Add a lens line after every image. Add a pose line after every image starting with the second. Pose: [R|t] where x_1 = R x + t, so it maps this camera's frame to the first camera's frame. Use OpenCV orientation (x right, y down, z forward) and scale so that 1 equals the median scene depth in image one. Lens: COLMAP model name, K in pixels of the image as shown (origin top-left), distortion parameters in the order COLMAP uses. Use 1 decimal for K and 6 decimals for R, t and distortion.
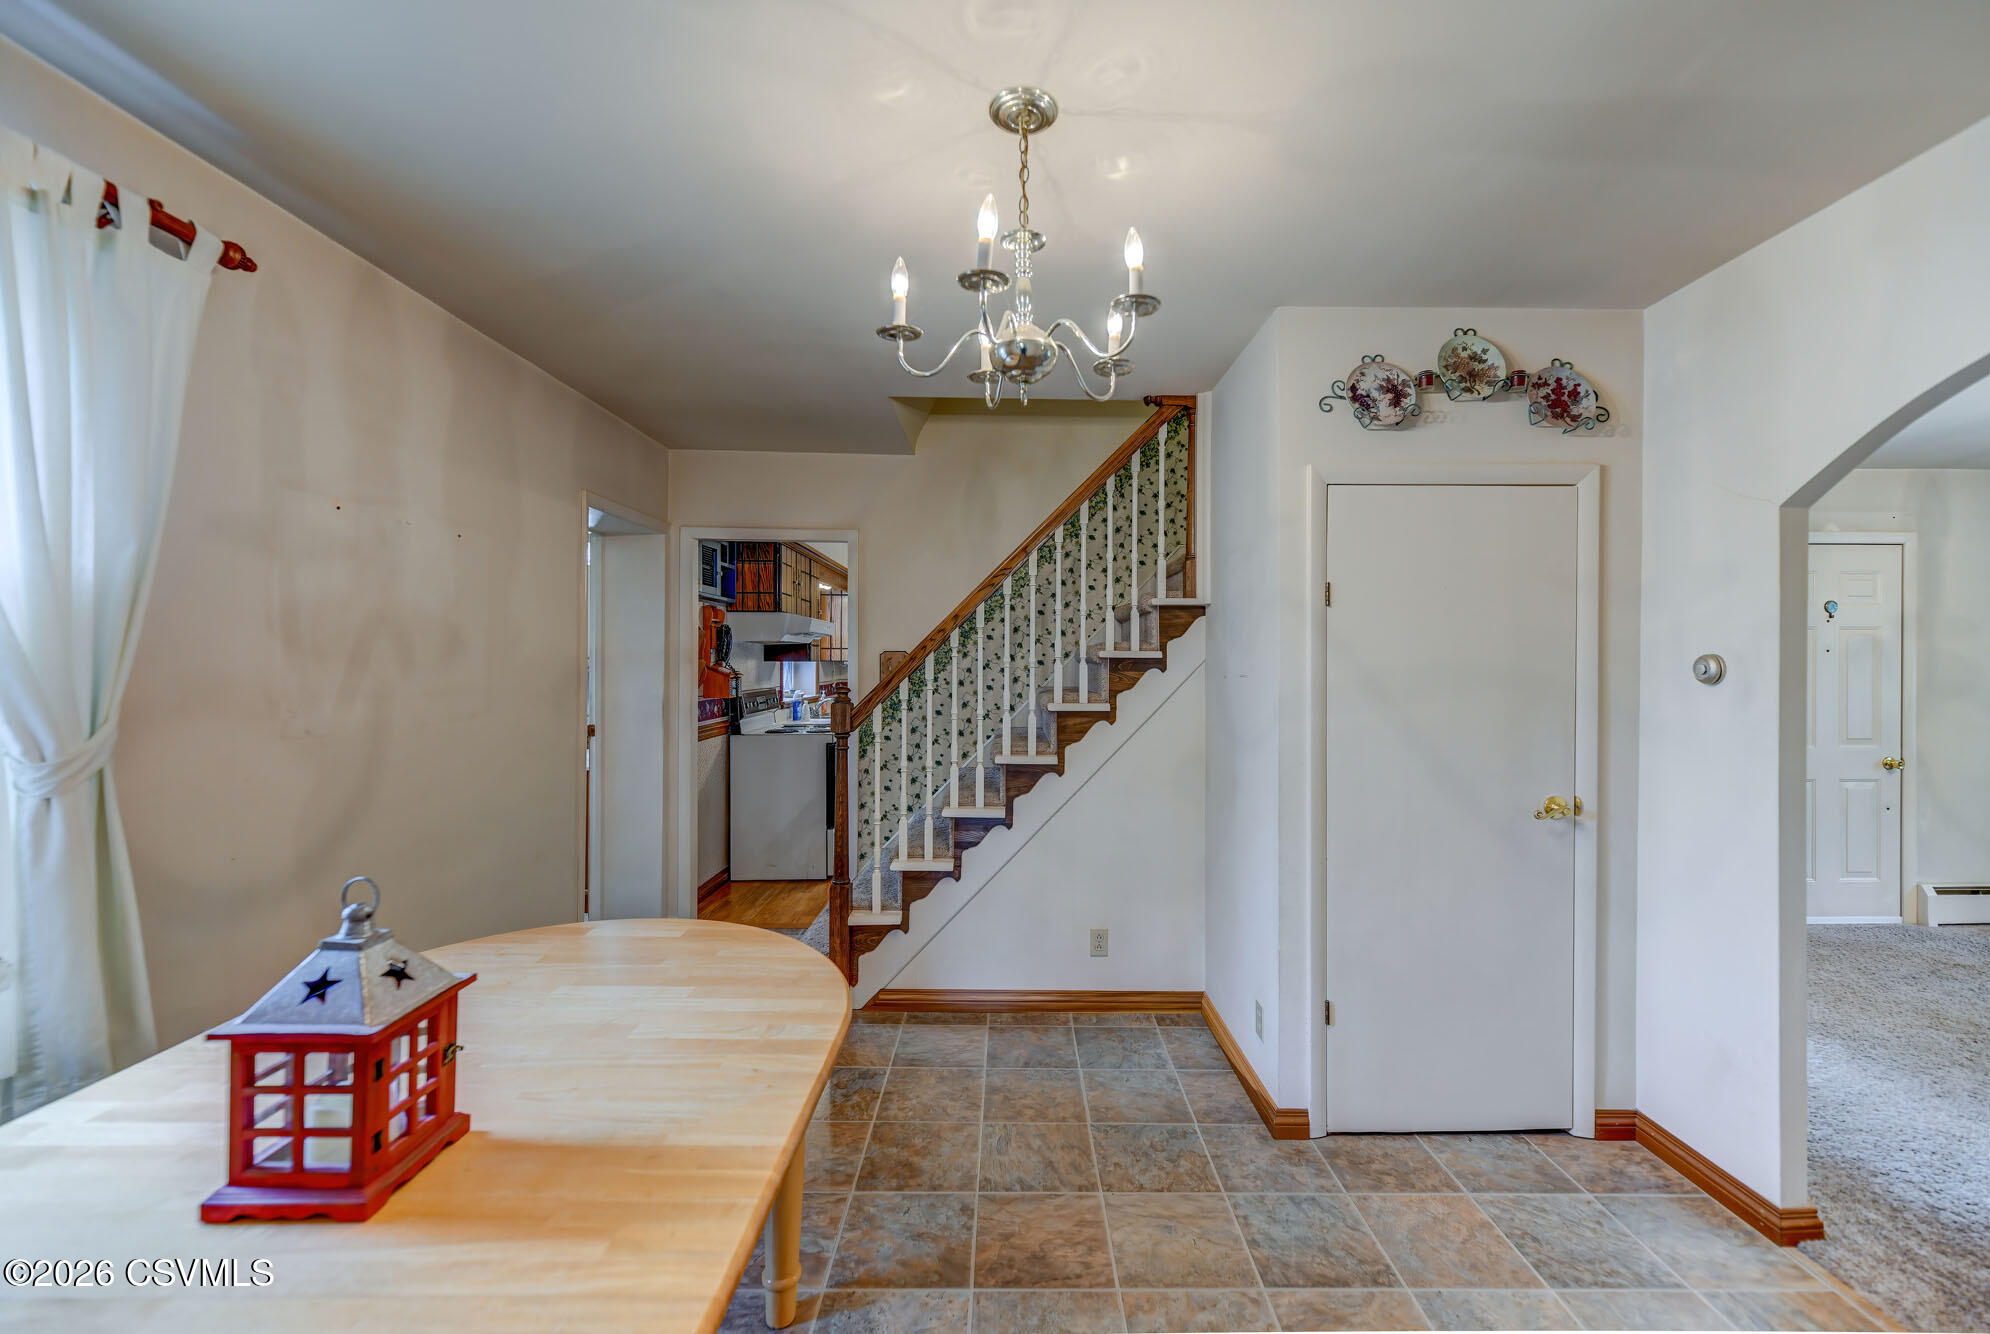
lens RADIAL K [[801.6, 0, 1019.2], [0, 801.6, 662.4], [0, 0, 1]] dist [0.001046, -0.000147]
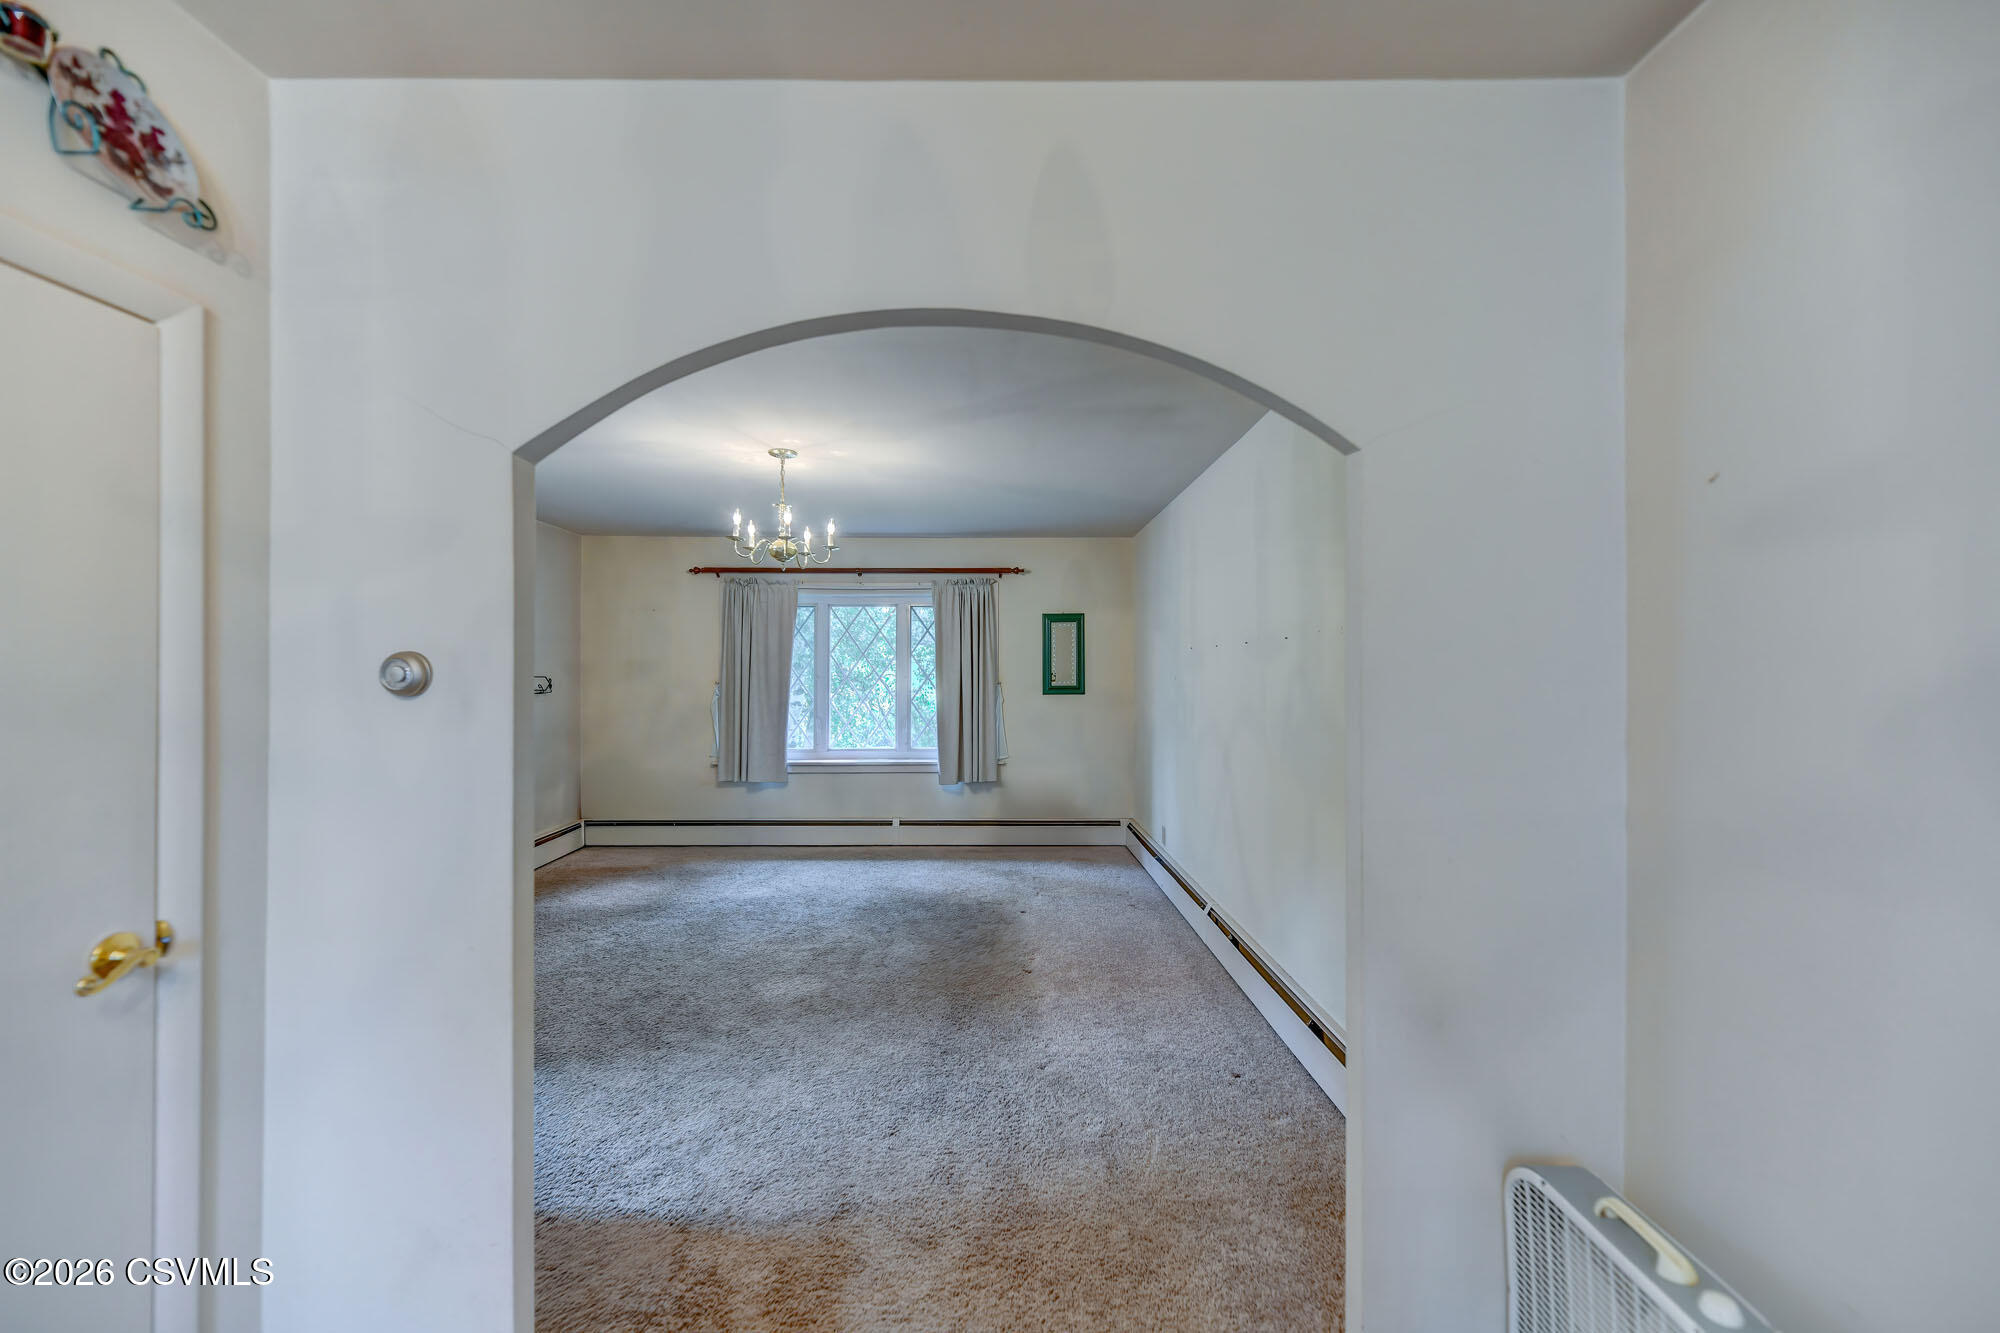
lens RADIAL K [[823.8, 0, 1000.0], [0, 823.8, 666.5], [0, 0, 1]] dist [0.013723, -0.000458]
pose [[0.009591, -0.000051, 0.999954, 0.156559], [0.000865, 1.000000, 0.000043, 0.002119], [-0.999954, 0.000864, 0.009591, 0.448614]]
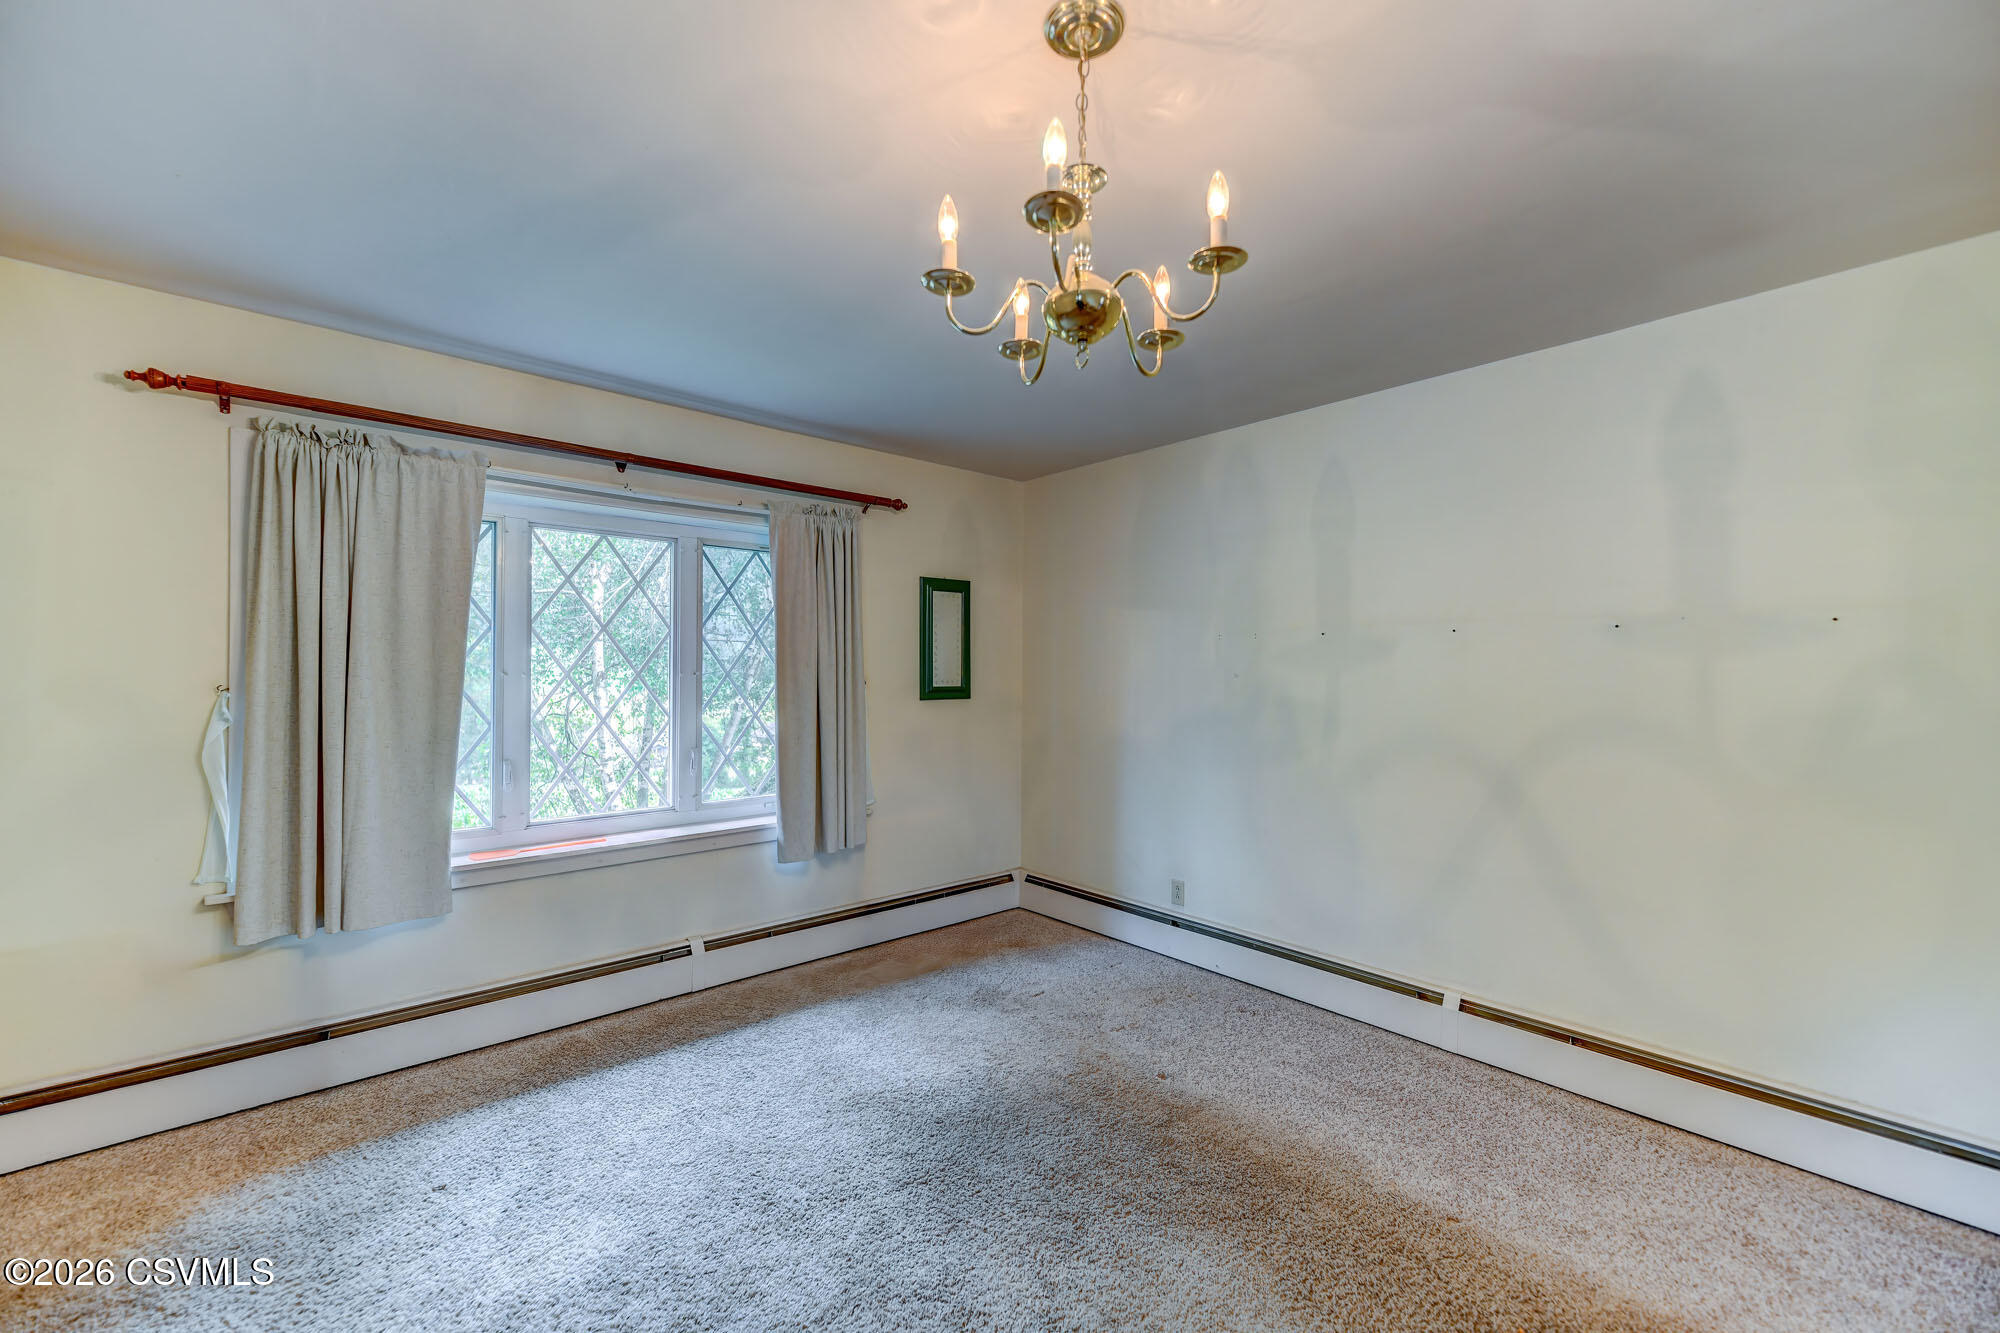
lens RADIAL K [[805.7, 0, 1024.4], [0, 805.7, 661.9], [0, 0, 1]] dist [0.001046, -0.000147]
pose [[-0.667502, -0.011118, 0.744525, 1.387697], [-0.015426, 0.999880, 0.001101, 0.006256], [-0.744448, -0.010750, -0.667594, 1.300738]]
